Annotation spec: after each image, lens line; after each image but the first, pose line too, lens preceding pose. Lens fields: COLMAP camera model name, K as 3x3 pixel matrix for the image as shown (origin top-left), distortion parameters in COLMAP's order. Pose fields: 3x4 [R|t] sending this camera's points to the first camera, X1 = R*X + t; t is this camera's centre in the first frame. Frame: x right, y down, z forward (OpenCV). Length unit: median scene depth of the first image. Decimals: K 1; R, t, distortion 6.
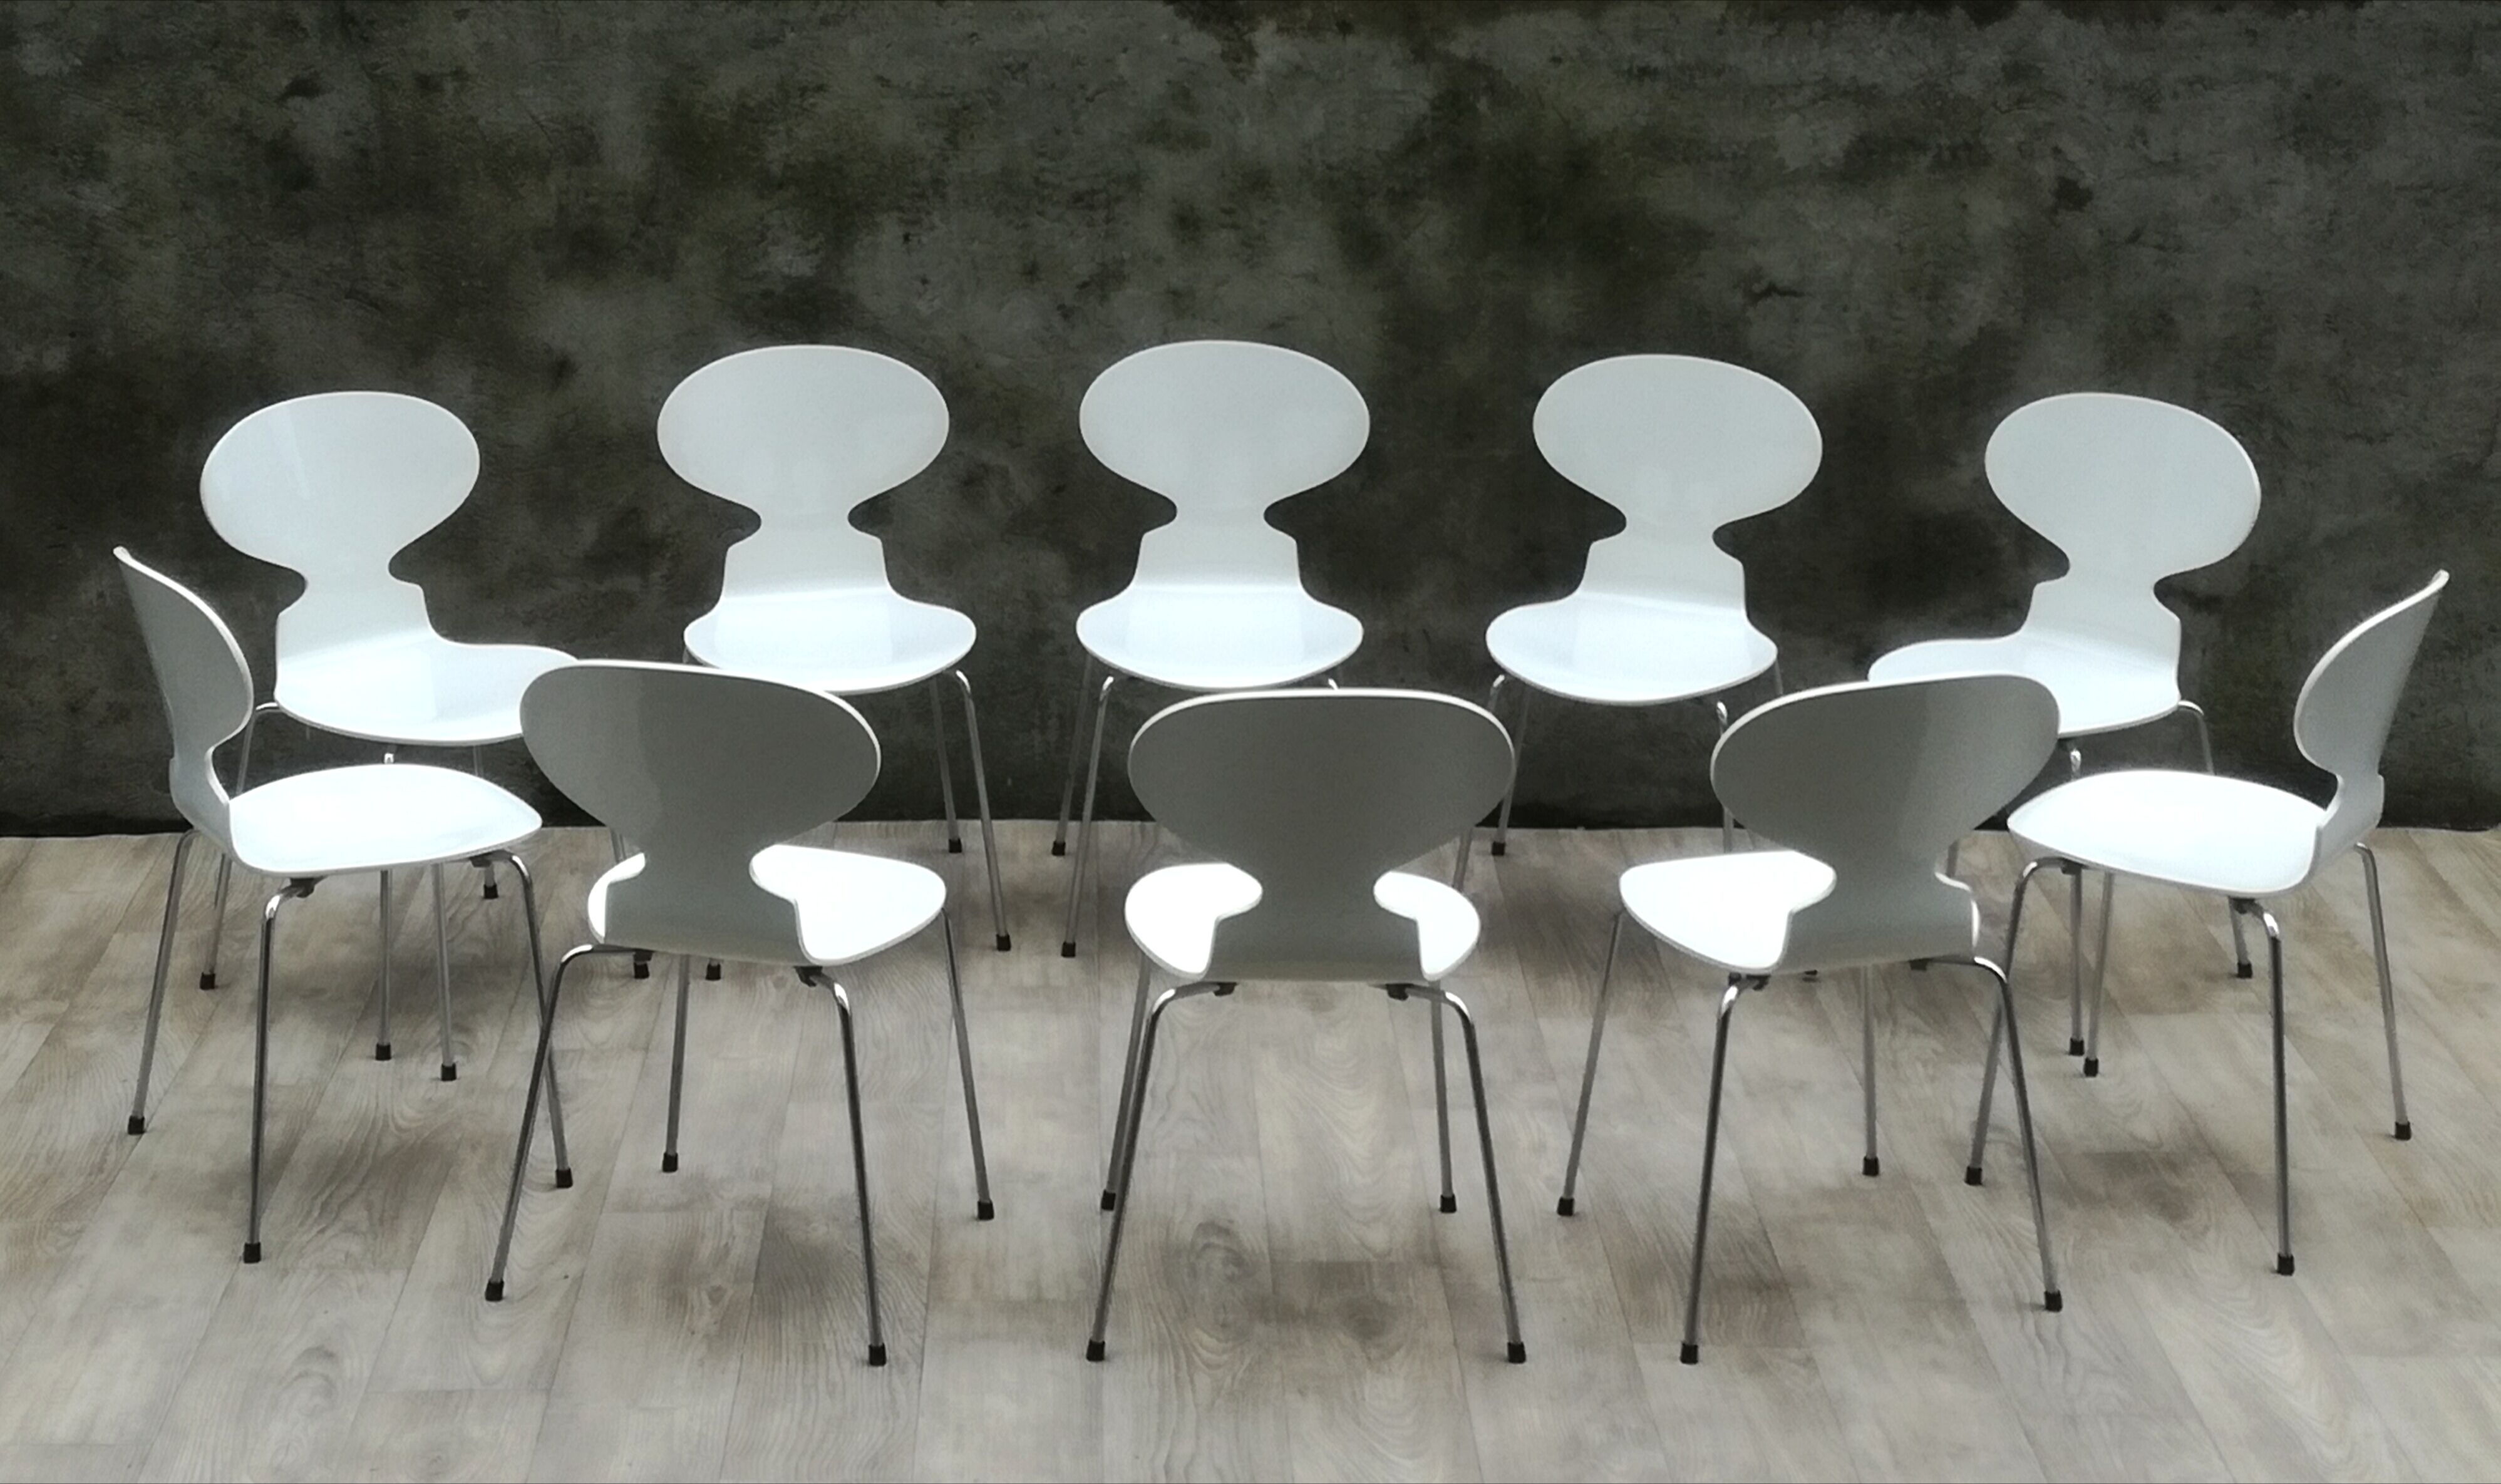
lens RADIAL K [[4186.4, 0, 1221.4], [0, 4186.4, 705.0], [0, 0, 1]] dist [0.116405, 0.000000]
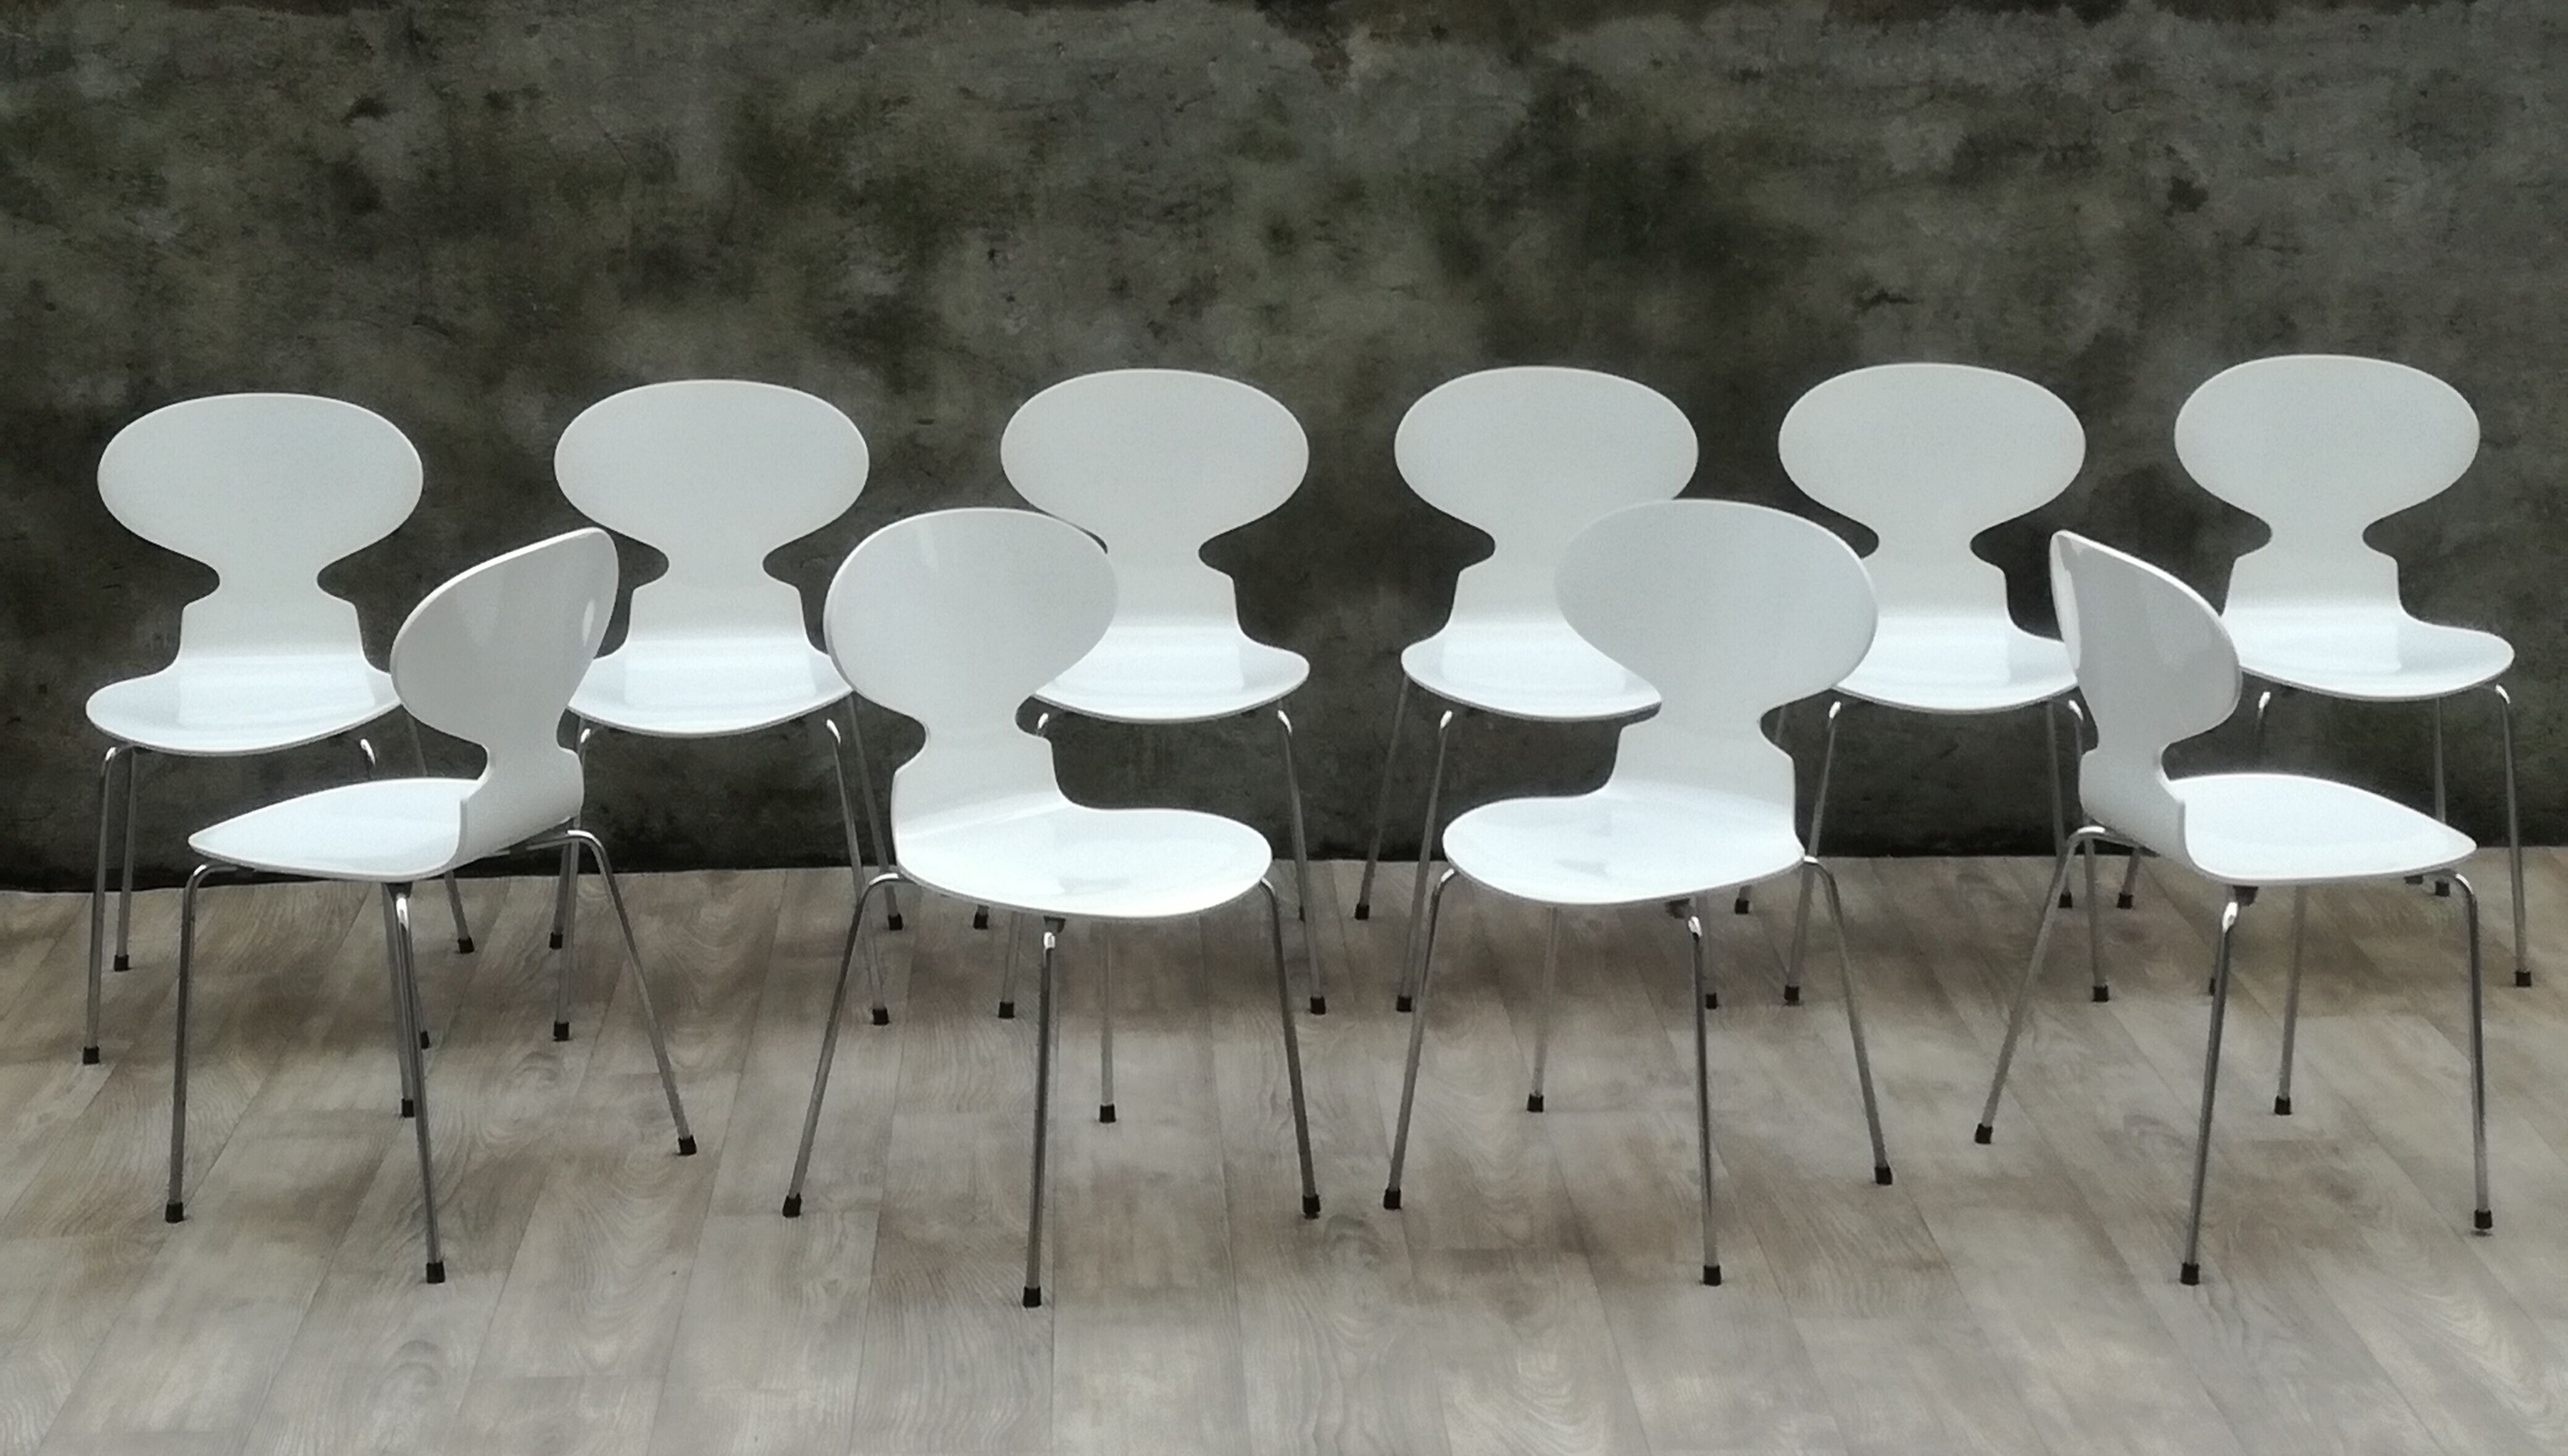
lens RADIAL K [[4330.8, 0, 1299.0], [0, 4330.8, 696.2], [0, 0, 1]] dist [0.121312, 0.000000]
pose [[0.999744, -0.015188, 0.016760, -0.022427], [0.016197, 0.997955, -0.061829, 0.054071], [-0.015787, 0.062085, 0.997946, 0.002718]]
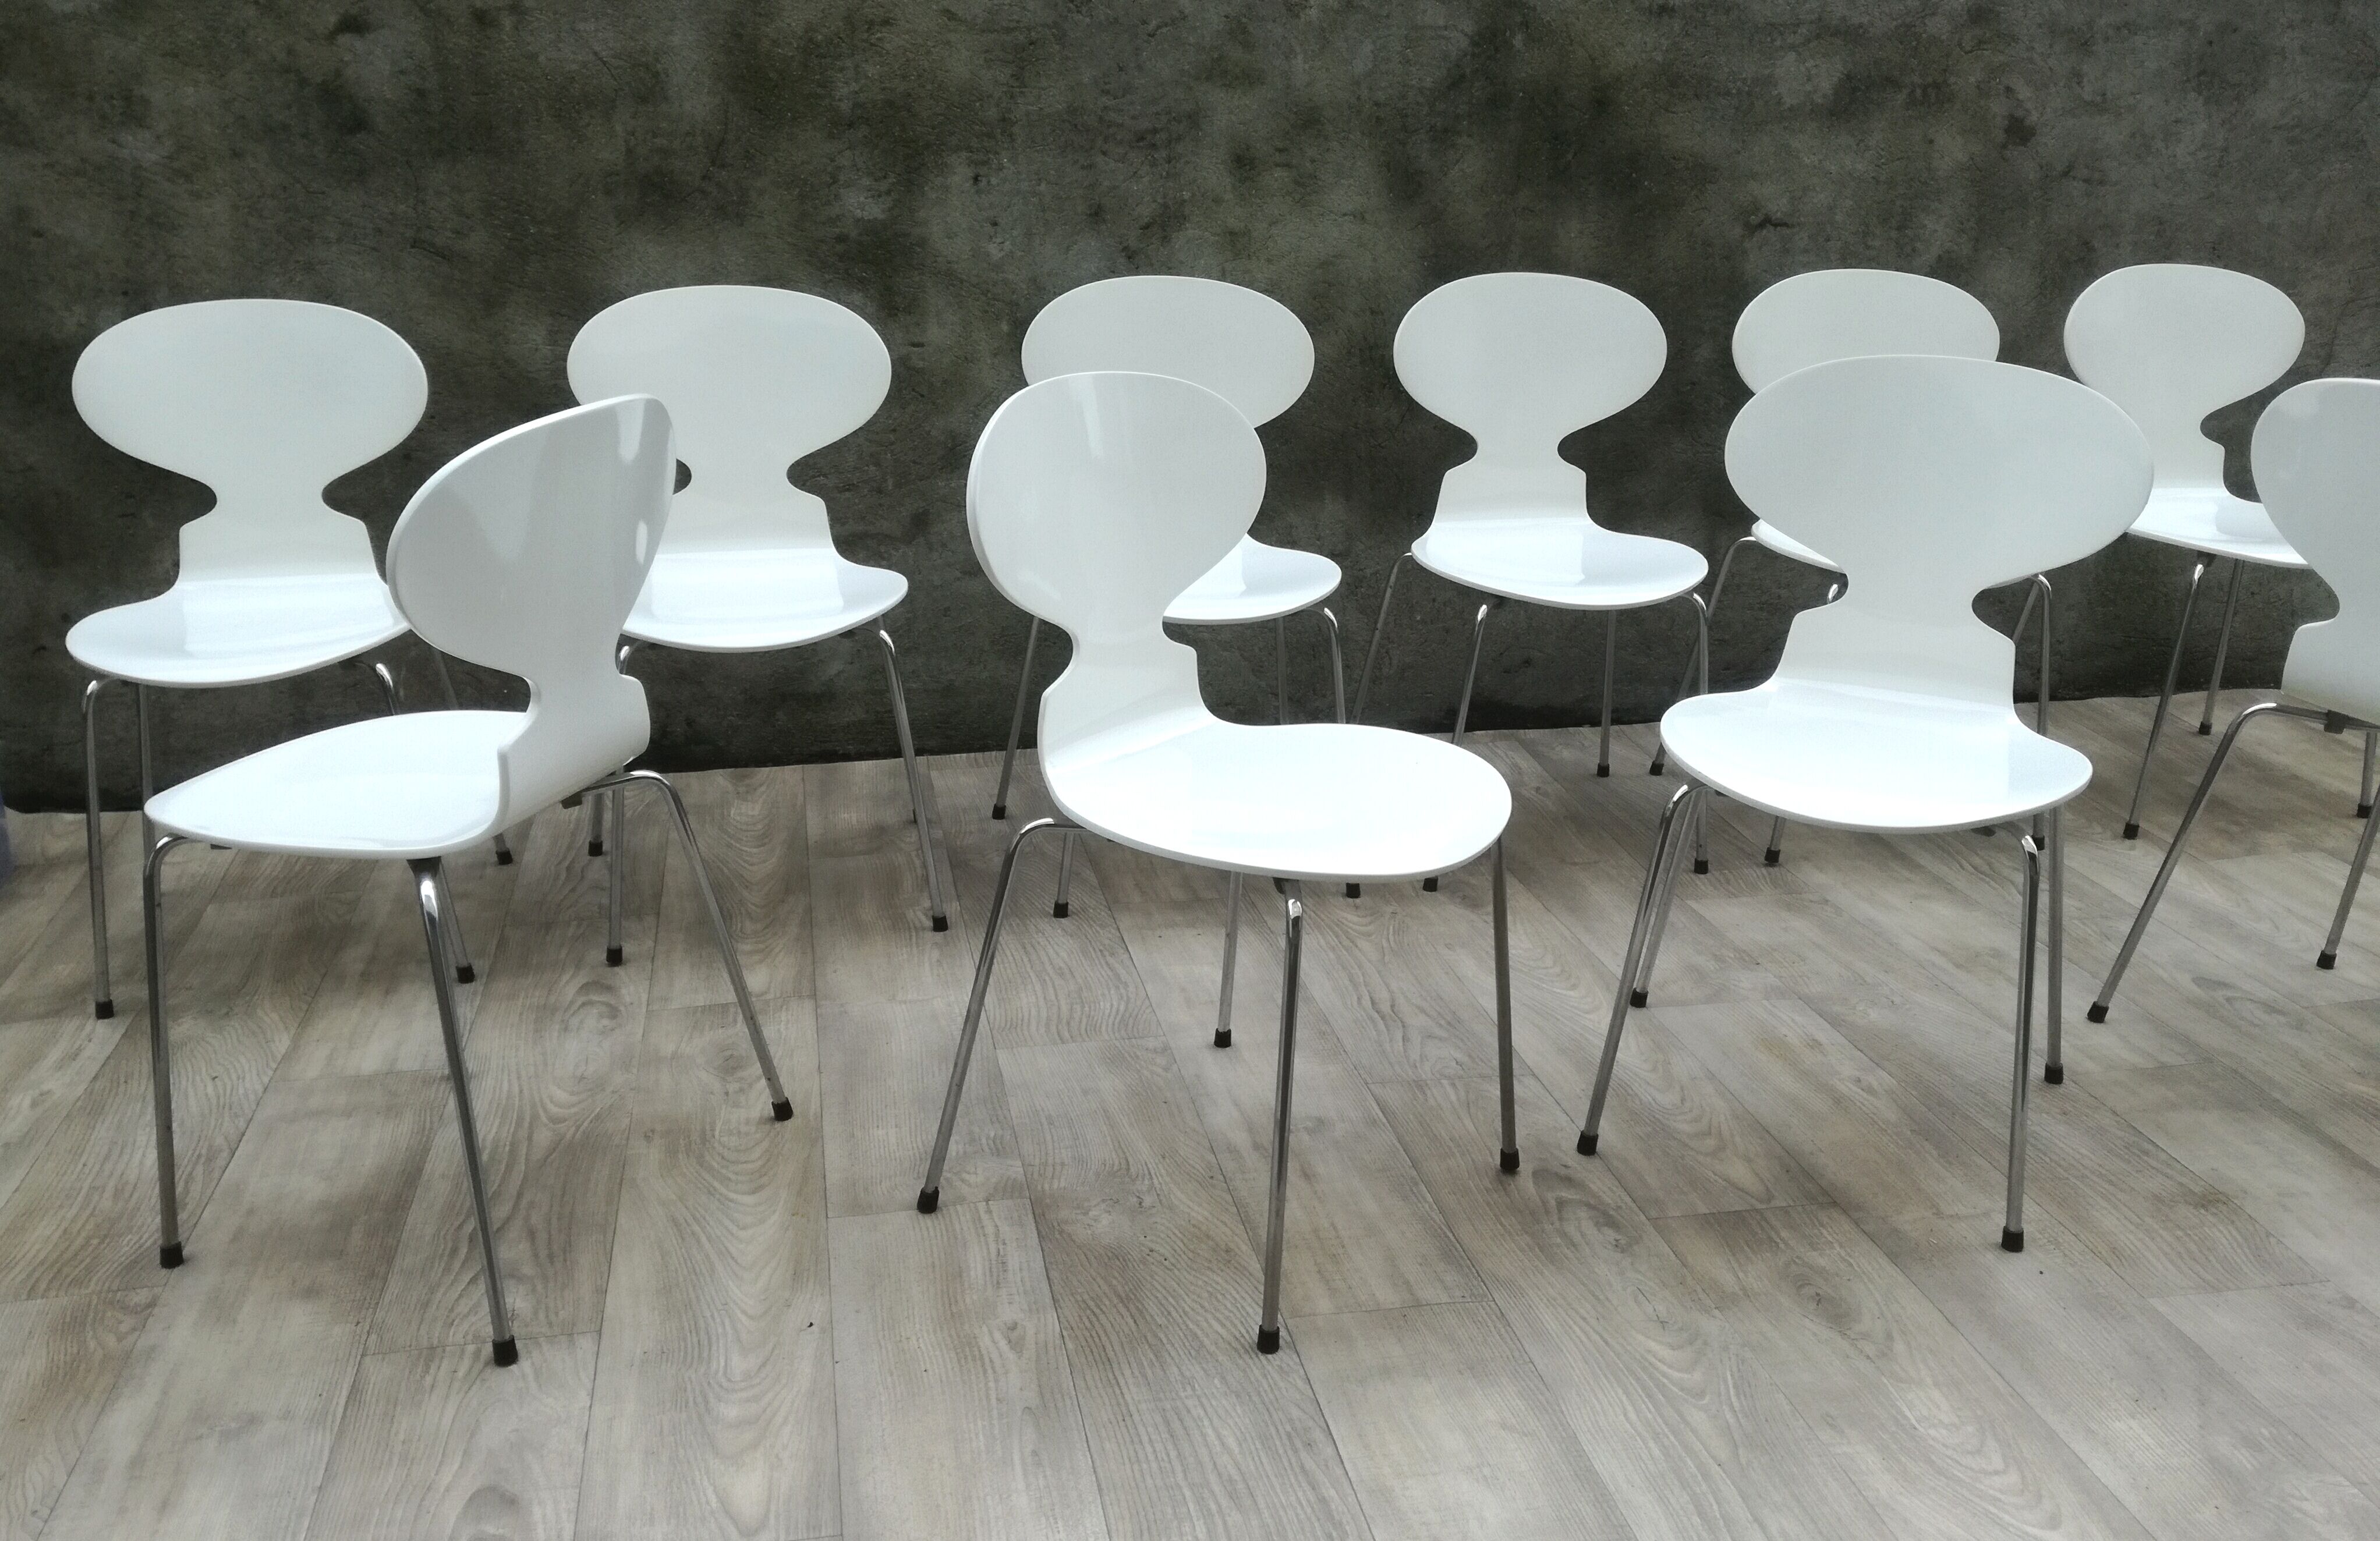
lens RADIAL K [[2025.9, 0, 1179.2], [0, 2025.9, 831.2], [0, 0, 1]] dist [0.075156, -0.156104]
pose [[0.986917, -0.059139, 0.149992, -0.110386], [0.051359, 0.997152, 0.055230, 0.022482], [-0.152831, -0.046804, 0.987143, 0.494391]]
